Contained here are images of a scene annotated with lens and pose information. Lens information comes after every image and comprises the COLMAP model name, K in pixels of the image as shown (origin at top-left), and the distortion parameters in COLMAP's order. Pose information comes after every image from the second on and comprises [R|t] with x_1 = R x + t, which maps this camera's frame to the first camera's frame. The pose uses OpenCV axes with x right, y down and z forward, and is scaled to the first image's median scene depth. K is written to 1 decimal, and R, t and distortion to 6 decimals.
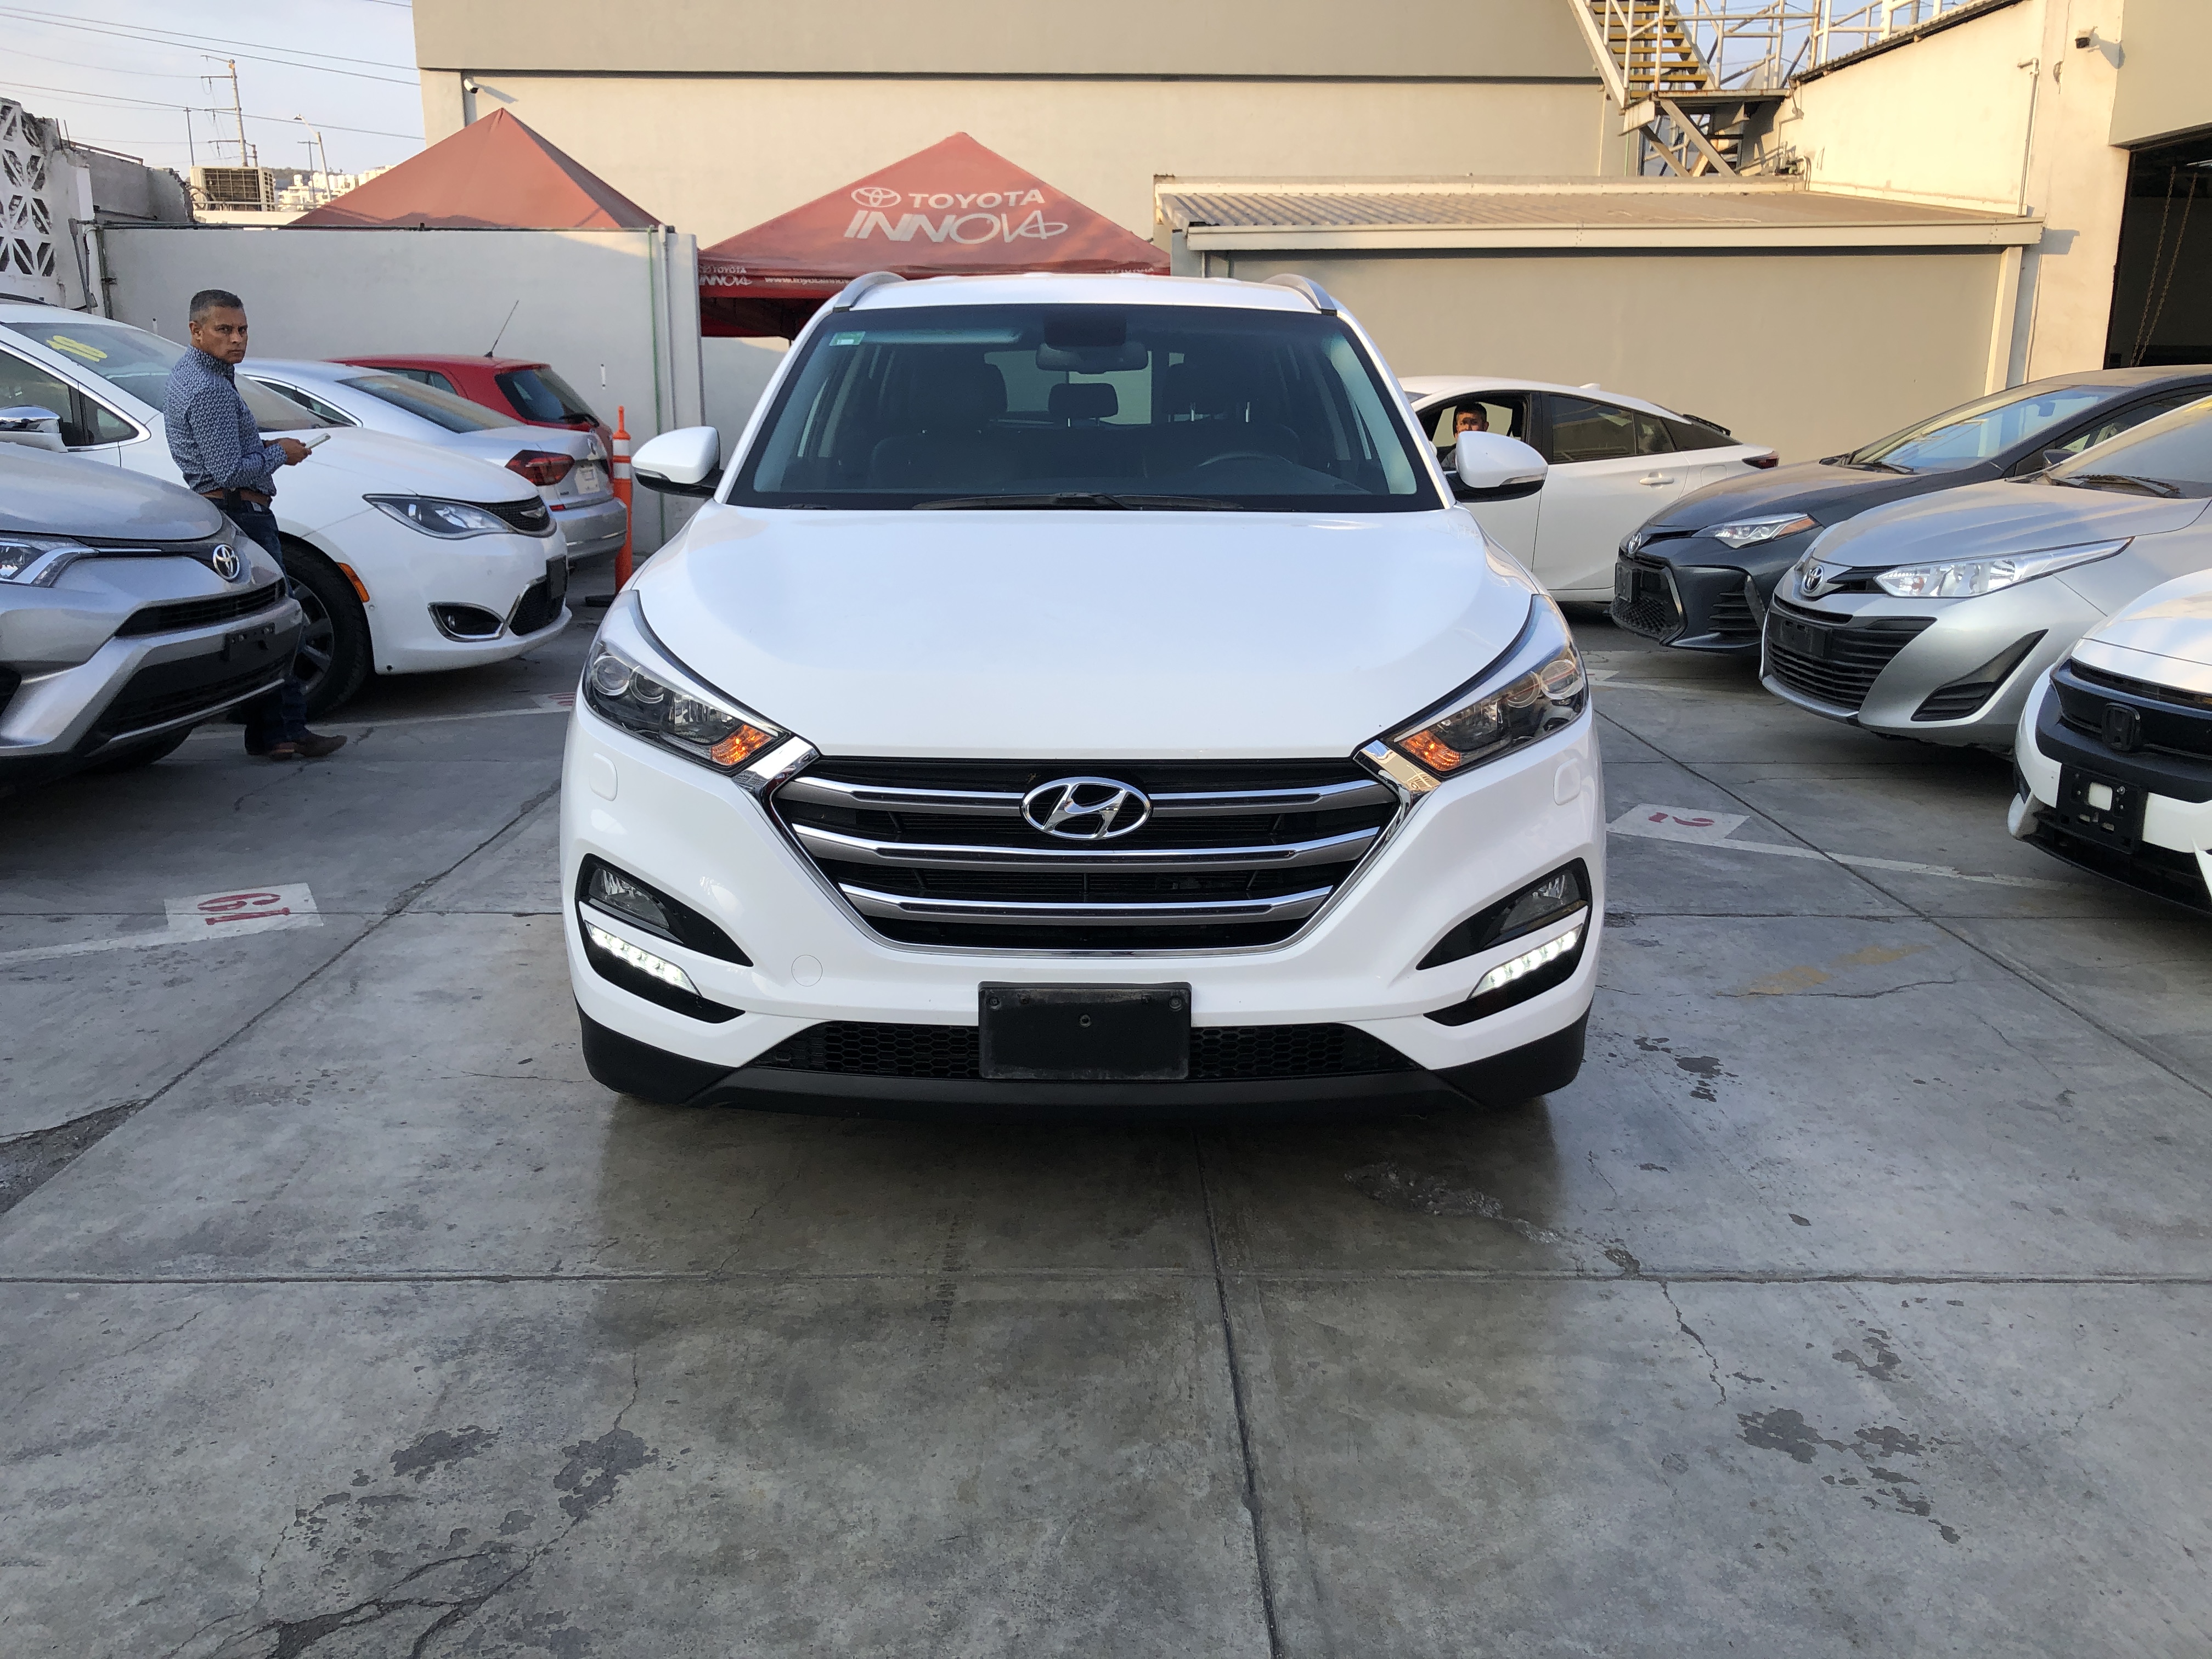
lens RADIAL K [[1788.4, 0, 1106.0], [0, 1788.4, 829.5], [0, 0, 1]] dist [0.045701, -0.050696]
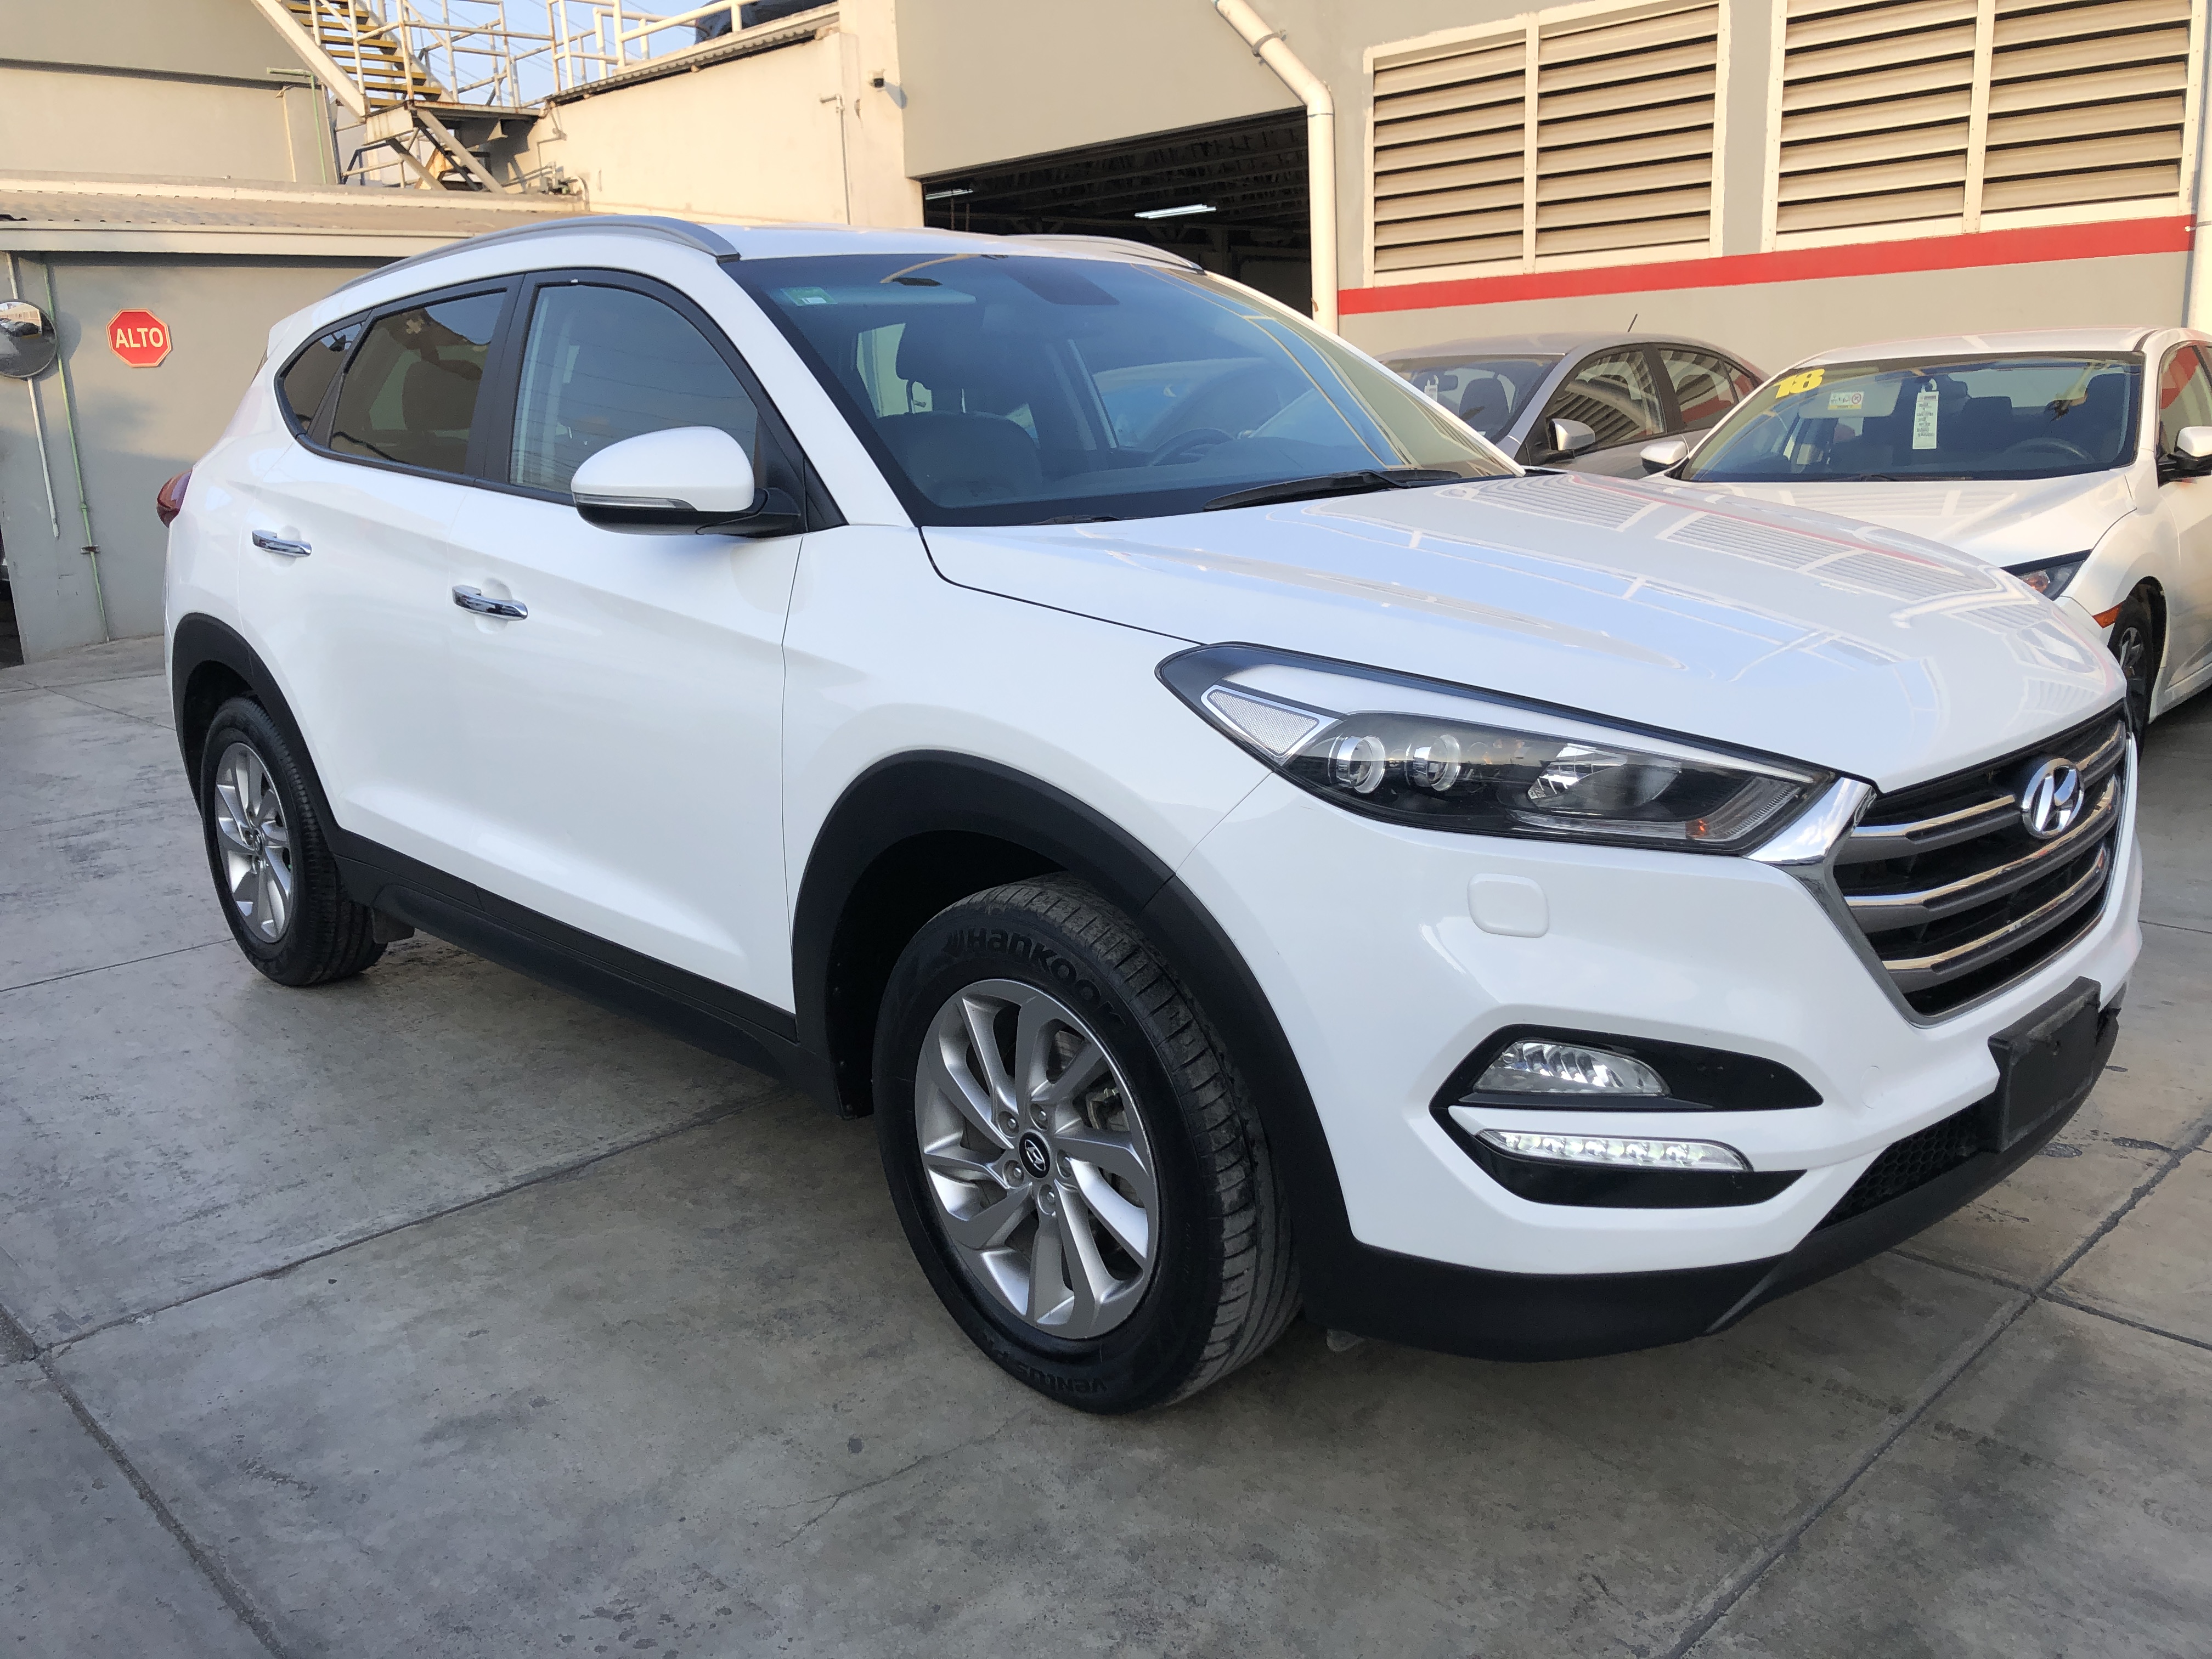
lens RADIAL K [[1791.4, 0, 1101.5], [0, 1791.4, 803.6], [0, 0, 1]] dist [0.008943, -0.002734]
pose [[0.727841, -0.184067, 0.660581, -0.127544], [0.203490, 0.977886, 0.048273, -0.020062], [-0.654858, 0.099287, 0.749202, 0.093857]]
